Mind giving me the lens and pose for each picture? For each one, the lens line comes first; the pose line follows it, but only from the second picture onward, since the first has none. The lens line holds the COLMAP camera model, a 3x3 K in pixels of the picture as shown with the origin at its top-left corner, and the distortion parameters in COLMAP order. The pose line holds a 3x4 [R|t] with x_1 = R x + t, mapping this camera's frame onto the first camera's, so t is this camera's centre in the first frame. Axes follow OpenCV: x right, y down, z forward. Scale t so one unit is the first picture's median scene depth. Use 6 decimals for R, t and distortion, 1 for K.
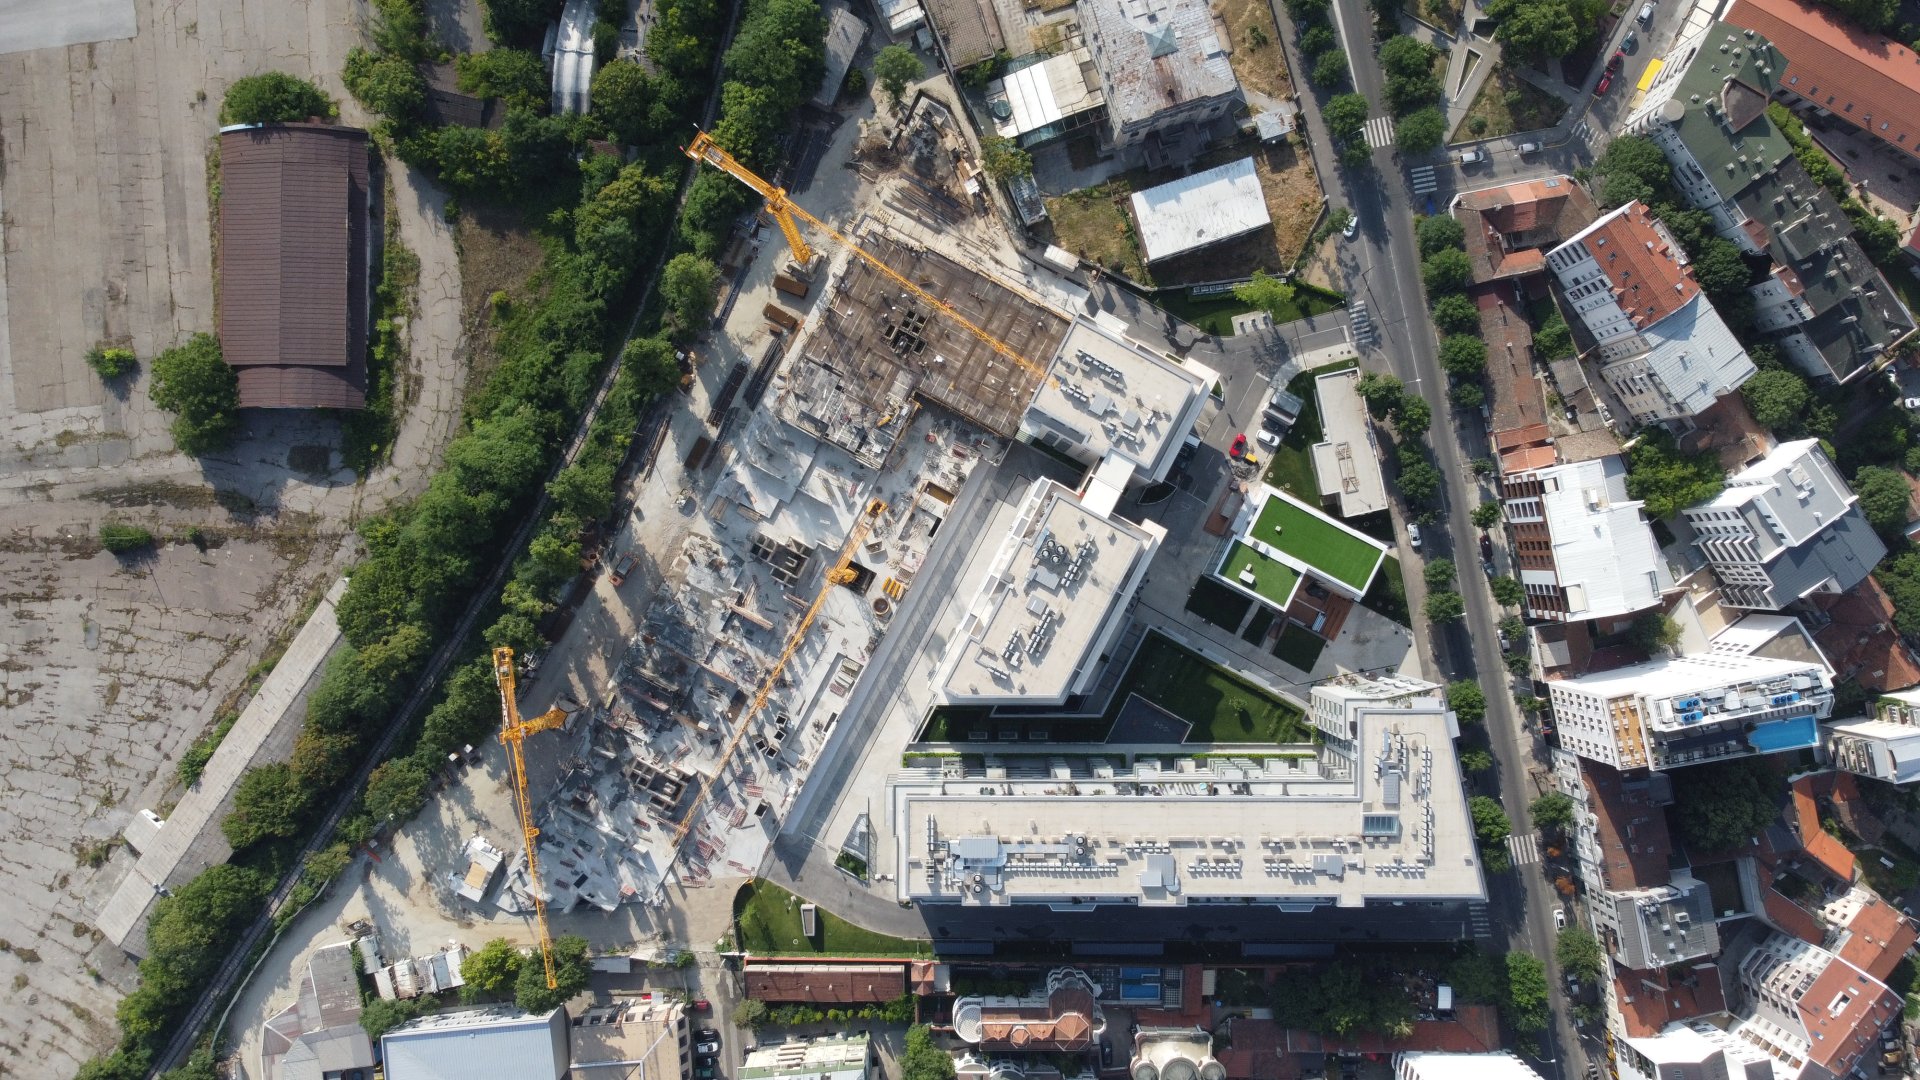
lens RADIAL K [[1342.1, 0, 960.0], [0, 1342.1, 556.6], [0, 0, 1]] dist [-0.014225, -0.009510]
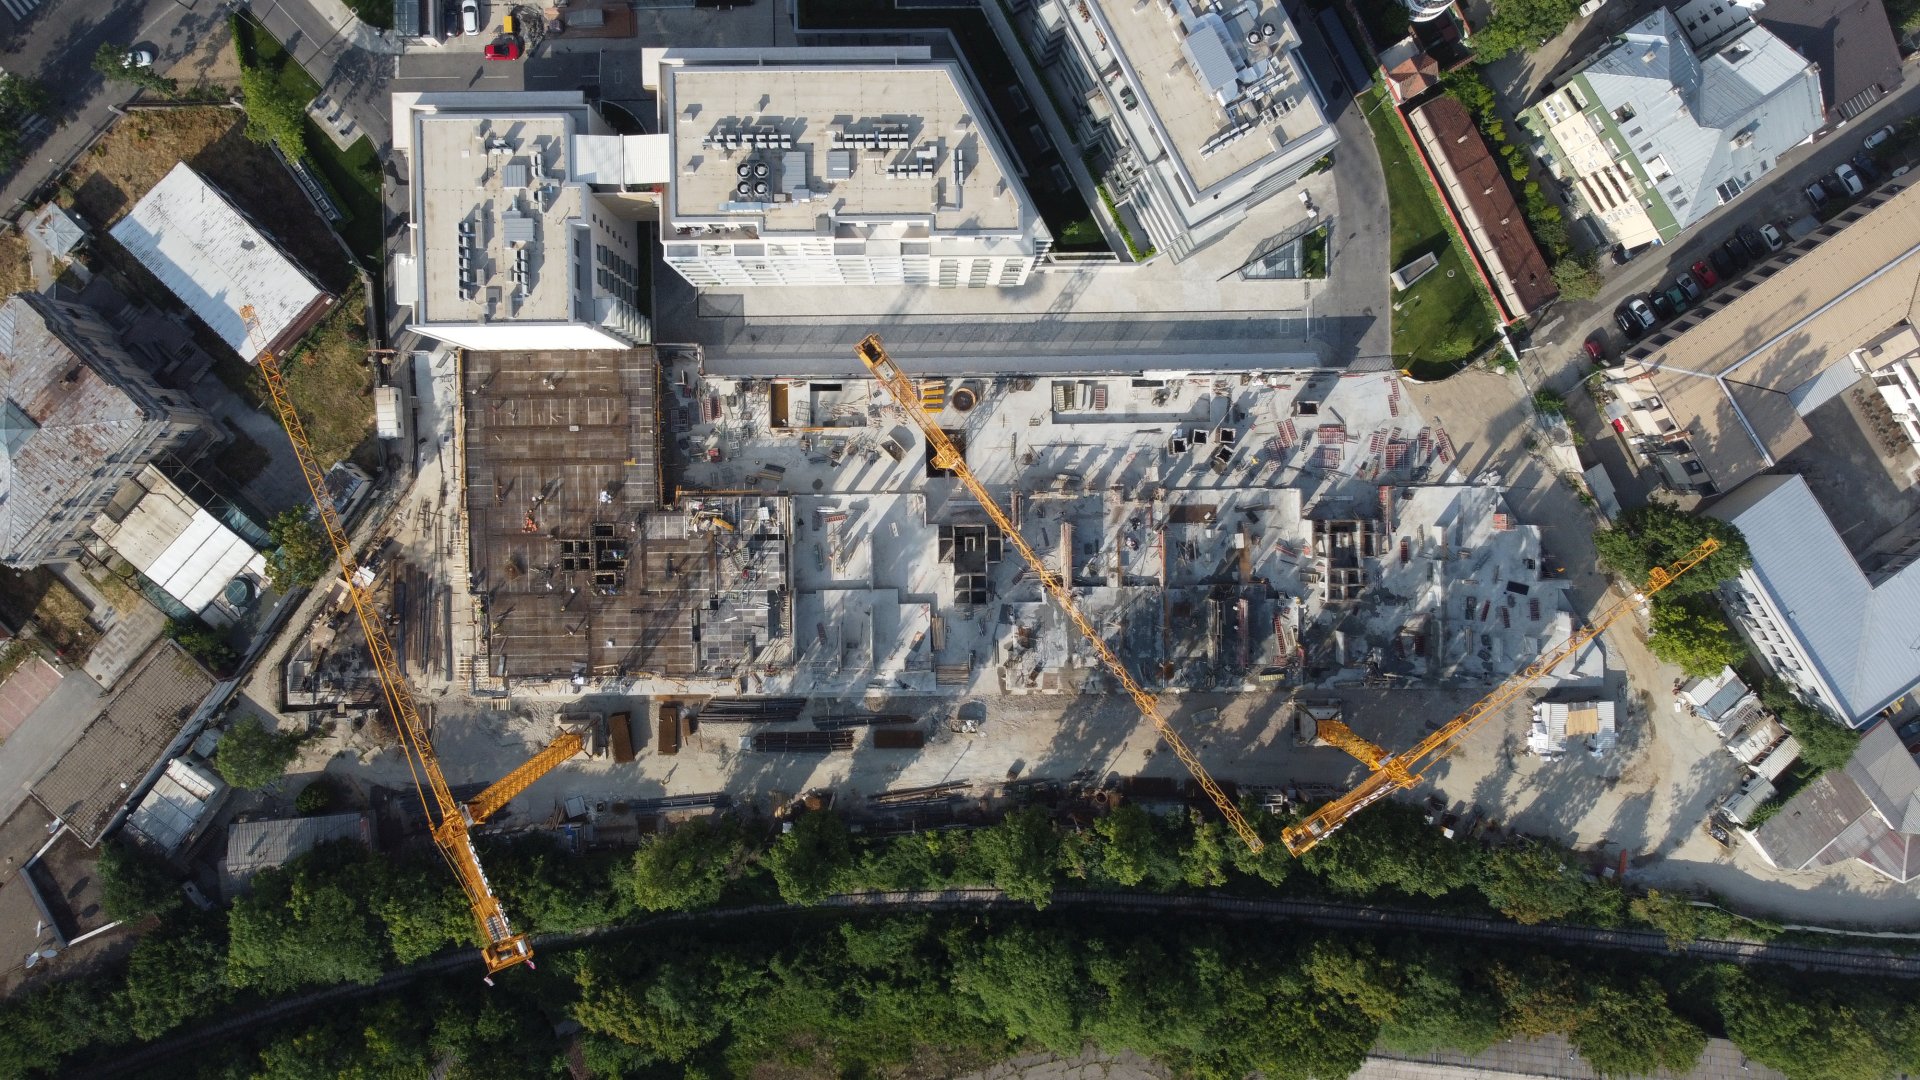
lens RADIAL K [[1342.1, 0, 950.3], [0, 1342.1, 543.8], [0, 0, 1]] dist [-0.014225, -0.009510]
pose [[-0.481601, -0.874989, -0.049538, -0.087219], [0.876167, -0.481984, -0.004685, -0.001646], [-0.019778, -0.045660, 0.998761, 0.314622]]
